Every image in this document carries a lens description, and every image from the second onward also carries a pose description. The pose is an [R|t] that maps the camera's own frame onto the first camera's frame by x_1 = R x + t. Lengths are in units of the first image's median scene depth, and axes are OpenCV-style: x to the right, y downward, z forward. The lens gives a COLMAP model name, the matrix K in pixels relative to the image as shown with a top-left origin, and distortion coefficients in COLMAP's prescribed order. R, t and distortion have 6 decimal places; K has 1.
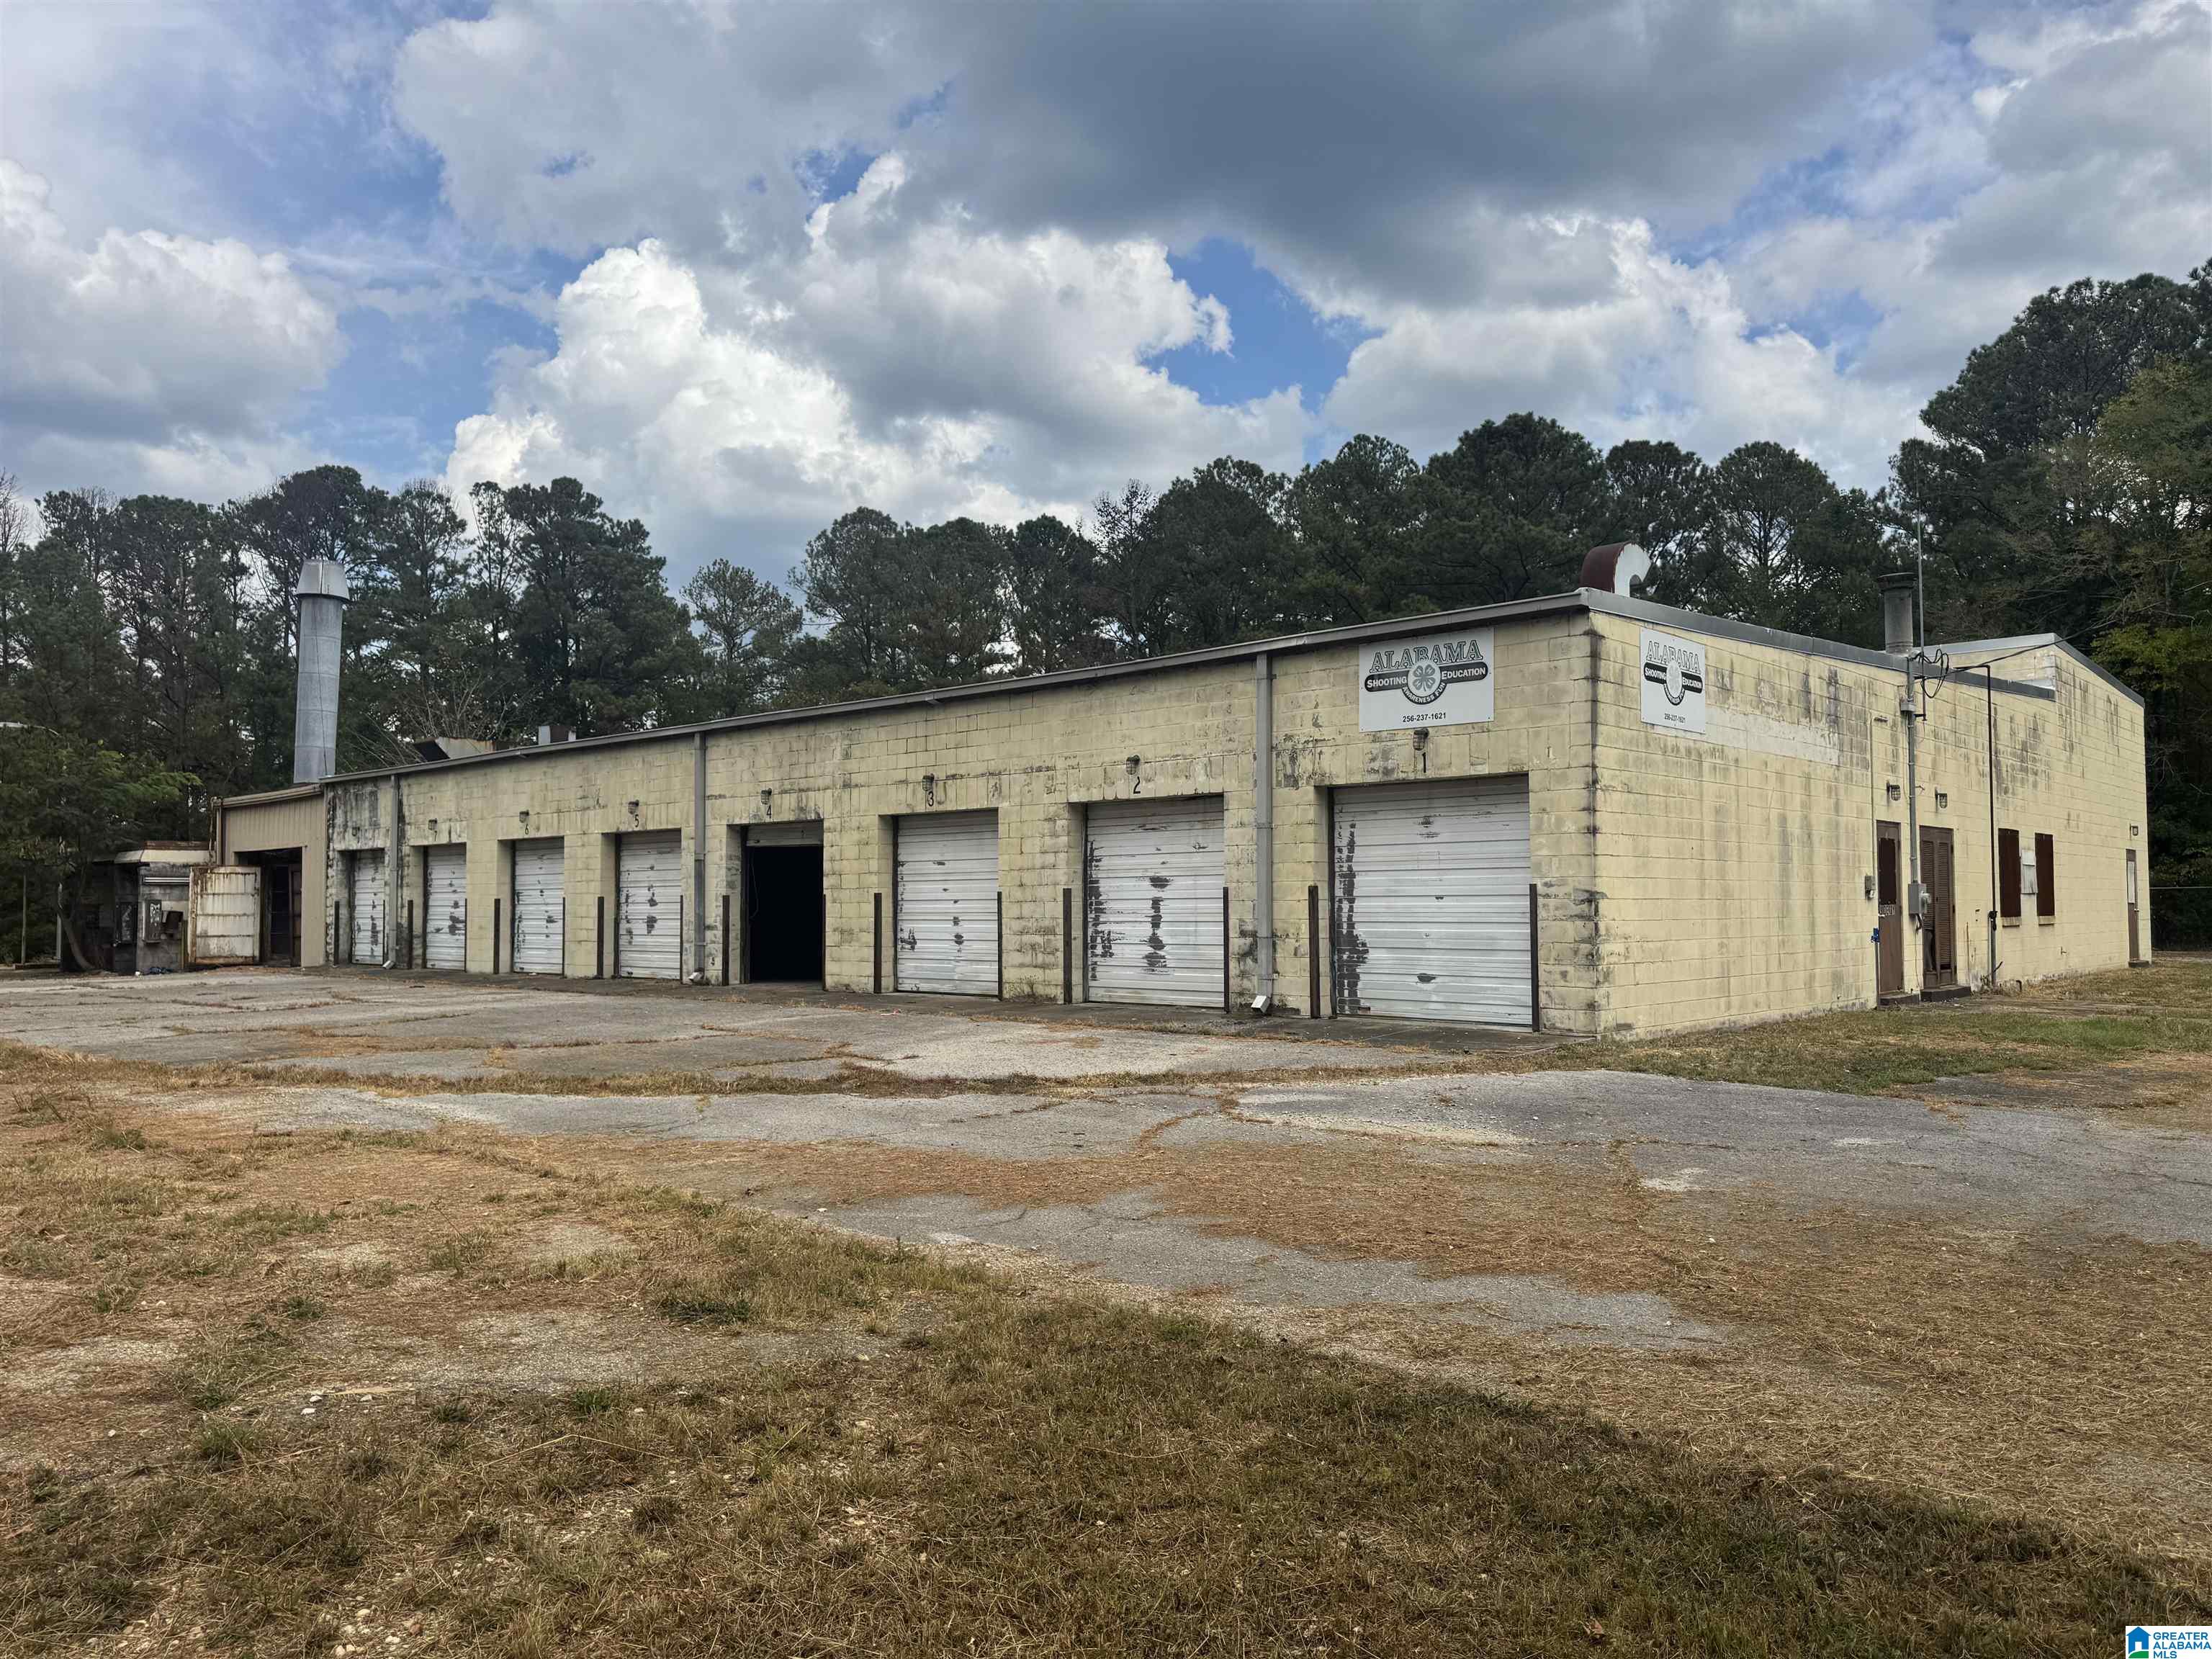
lens RADIAL K [[1541.7, 0, 1114.4], [0, 1541.7, 837.9], [0, 0, 1]] dist [0.138694, -0.220591]
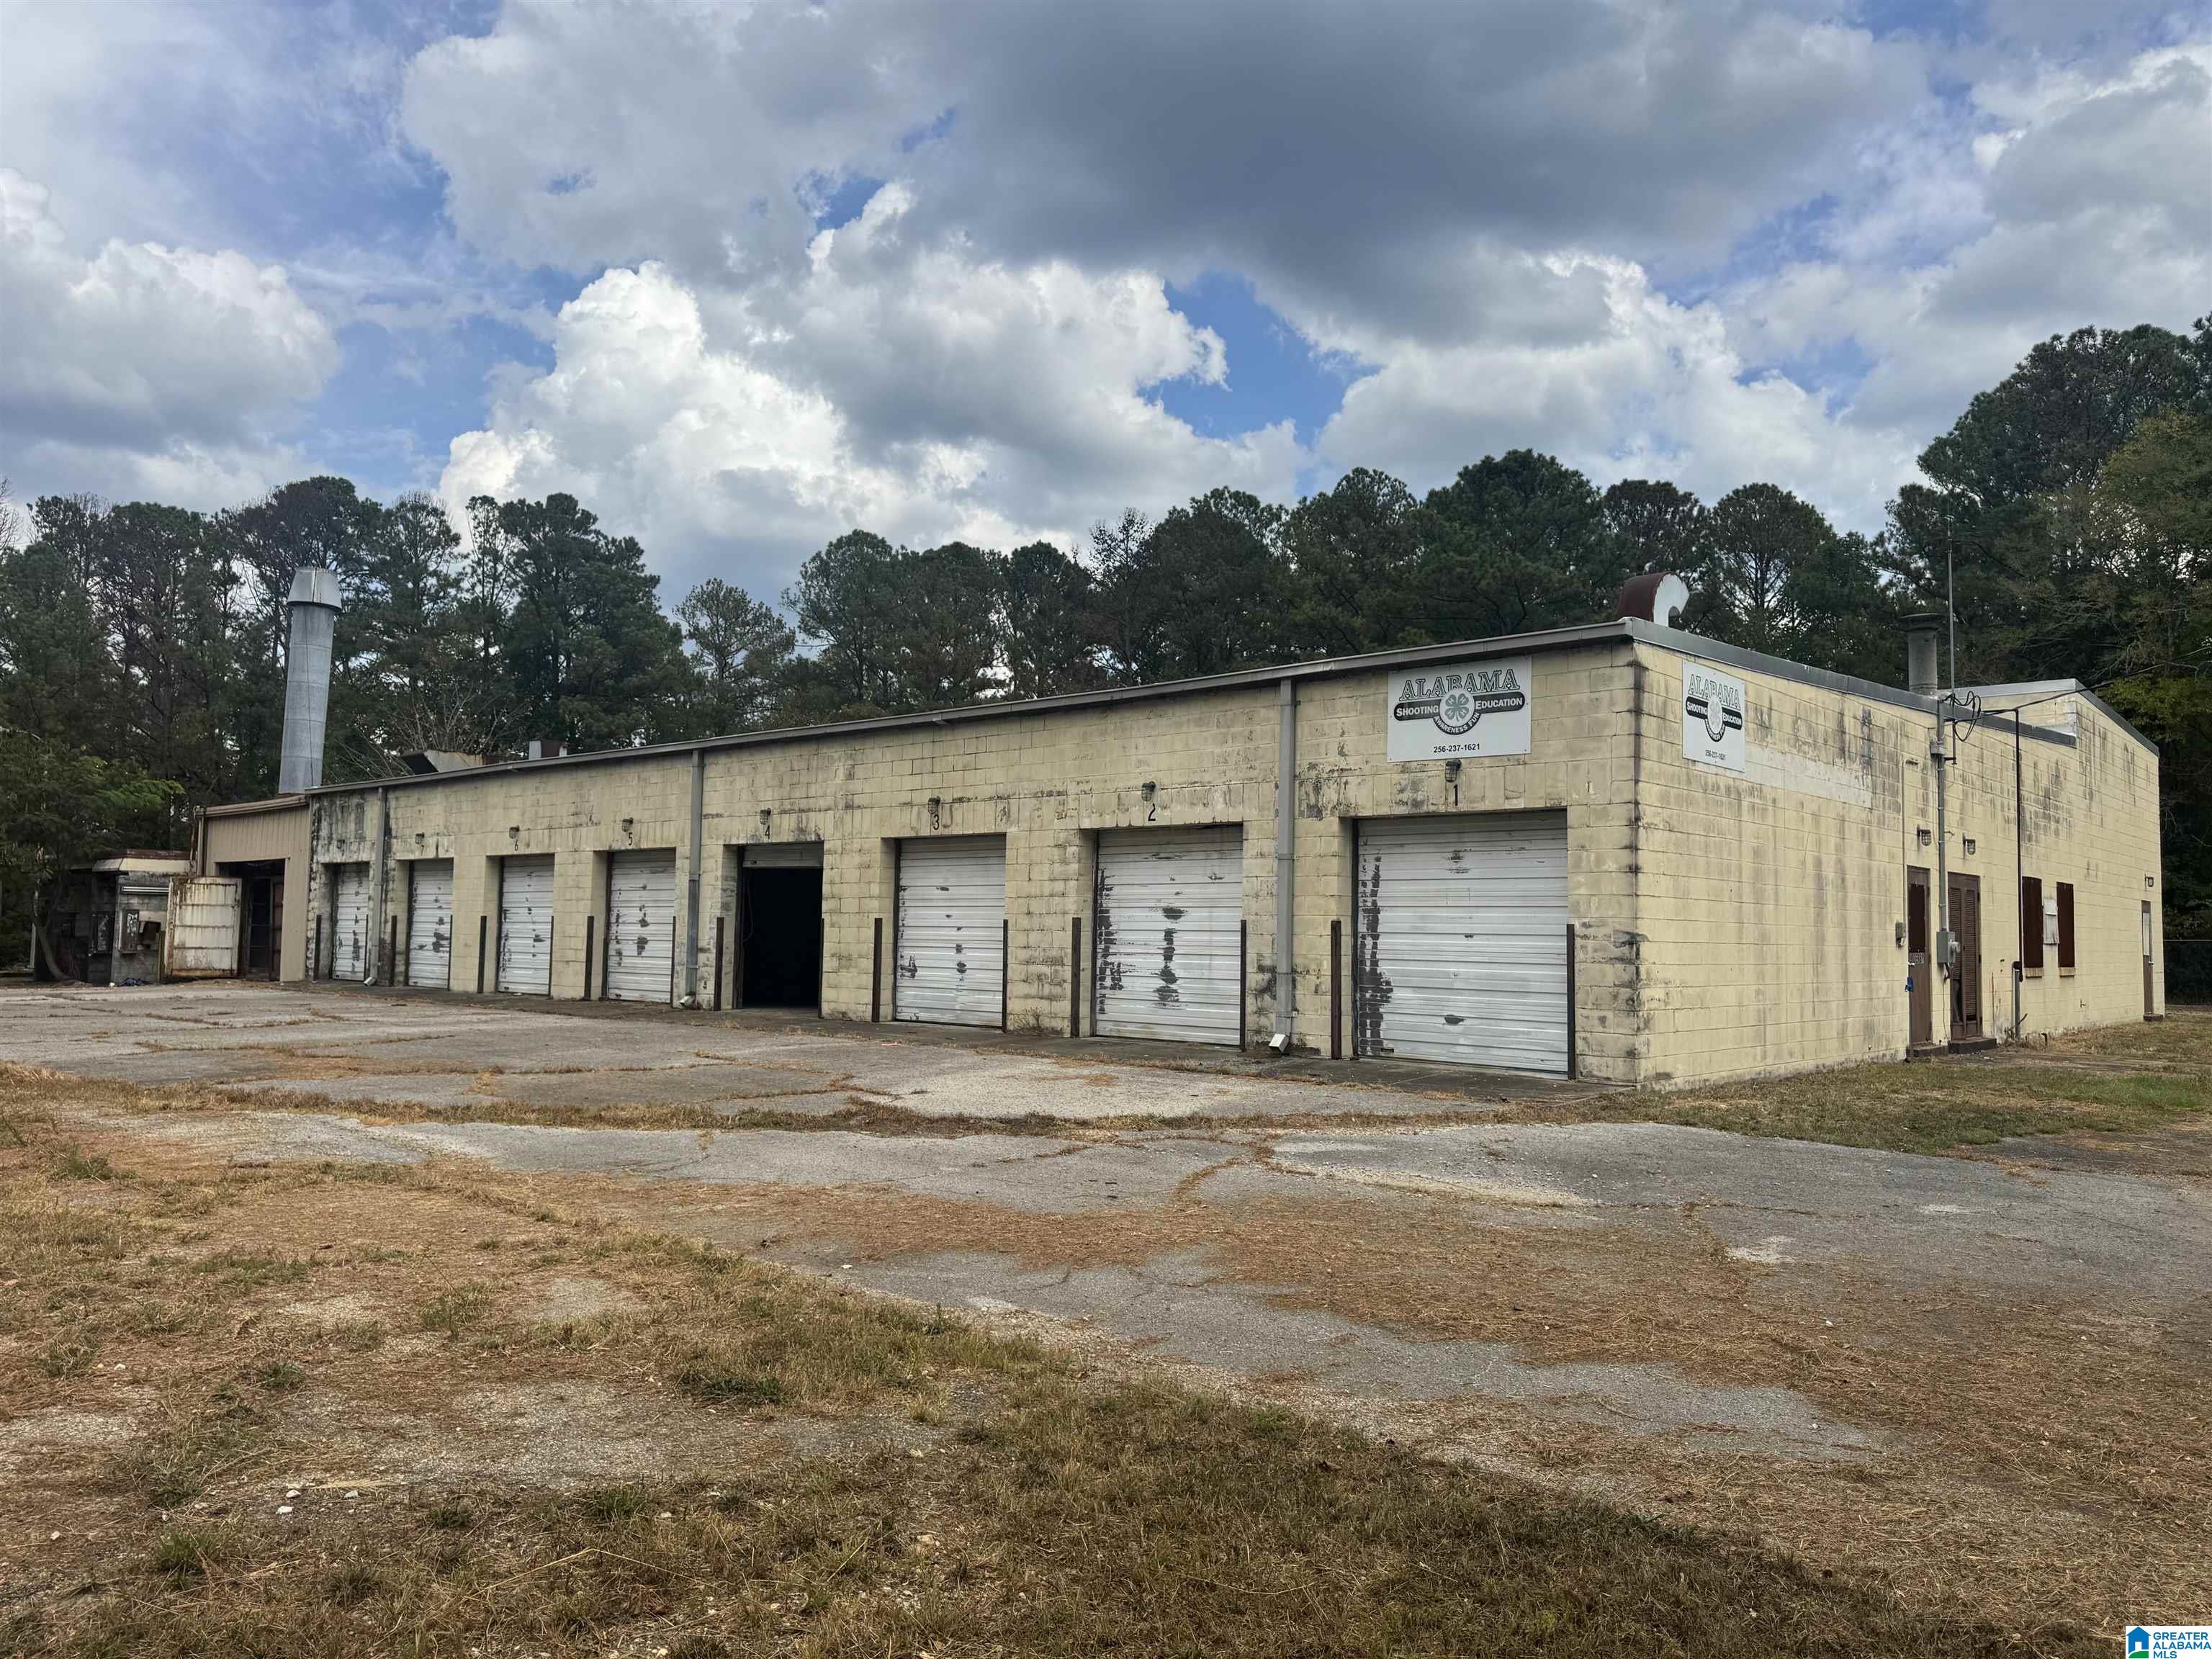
lens RADIAL K [[1542.8, 0, 1107.0], [0, 1542.8, 830.5], [0, 0, 1]] dist [0.127732, -0.194077]
pose [[0.999765, 0.021034, 0.005287, -0.016301], [-0.020907, 0.999517, -0.023011, 0.000037], [-0.005769, 0.022895, 0.999721, 0.027632]]
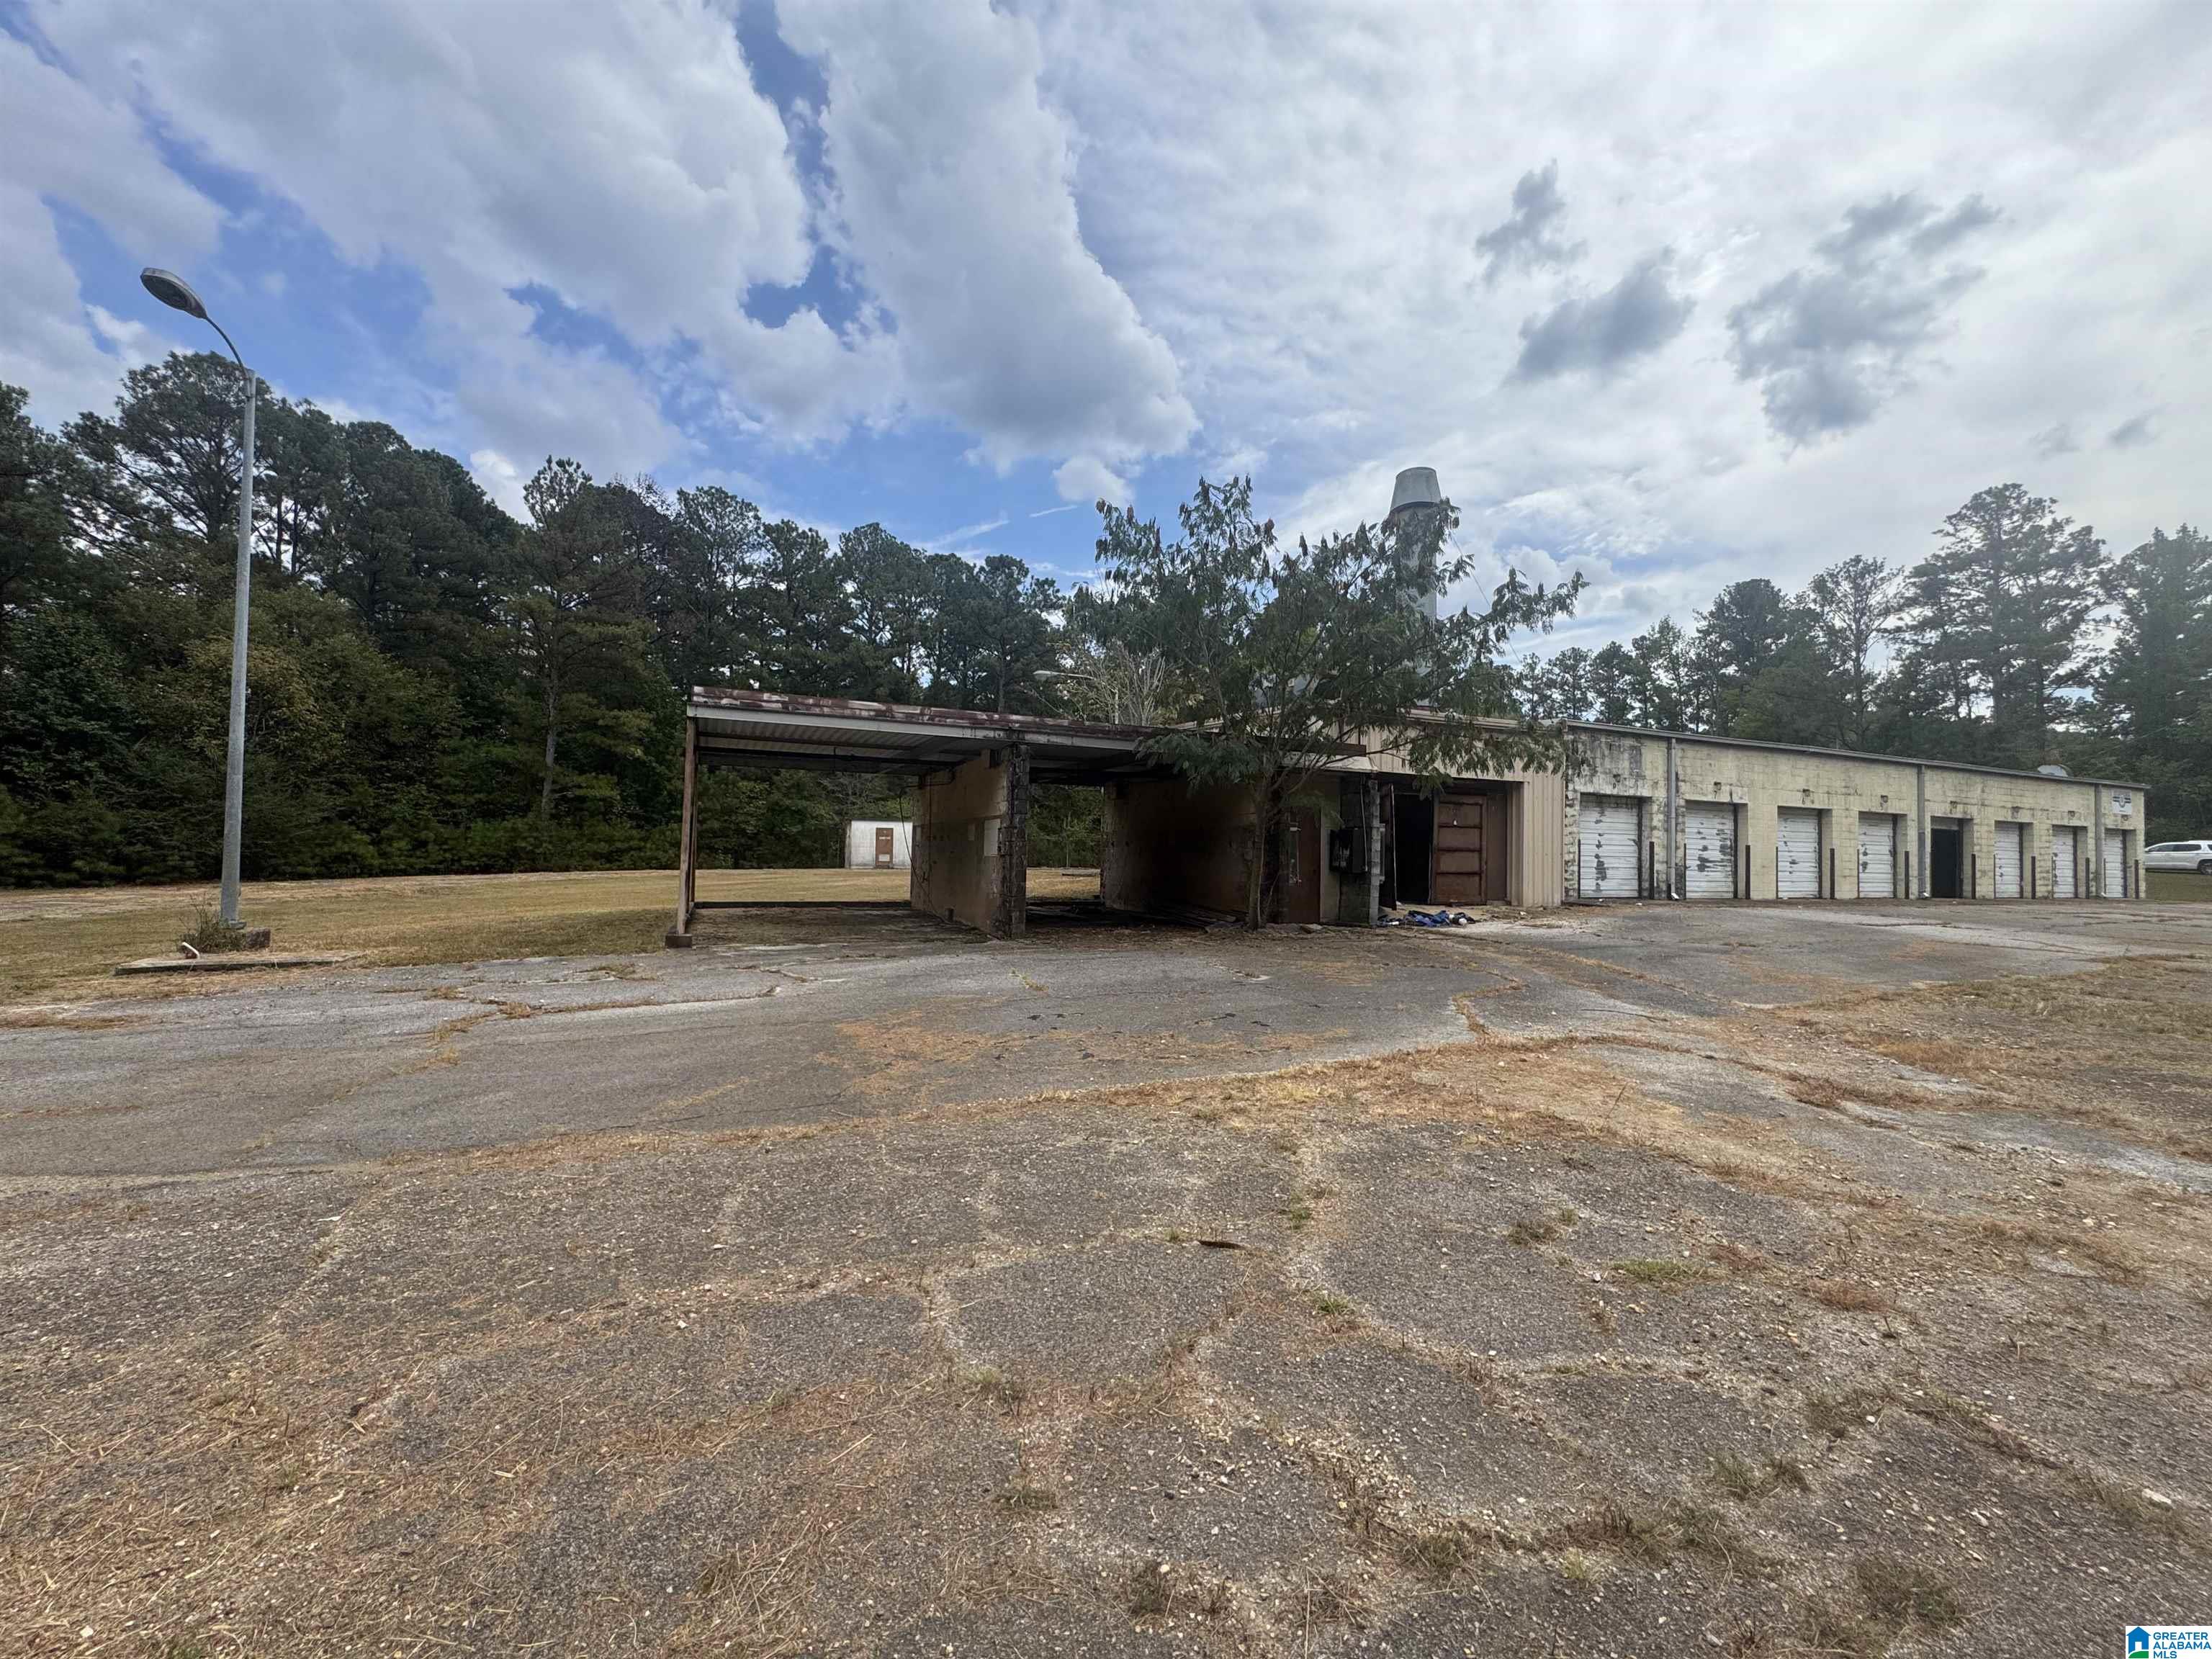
lens RADIAL K [[885.5, 0, 1100.3], [0, 885.5, 822.7], [0, 0, 1]] dist [-0.002723, -0.000197]
pose [[0.403147, 0.041521, 0.914193, -1.918626], [-0.064492, 0.997776, -0.016877, 0.097950], [-0.912860, -0.052154, 0.404928, 1.726727]]
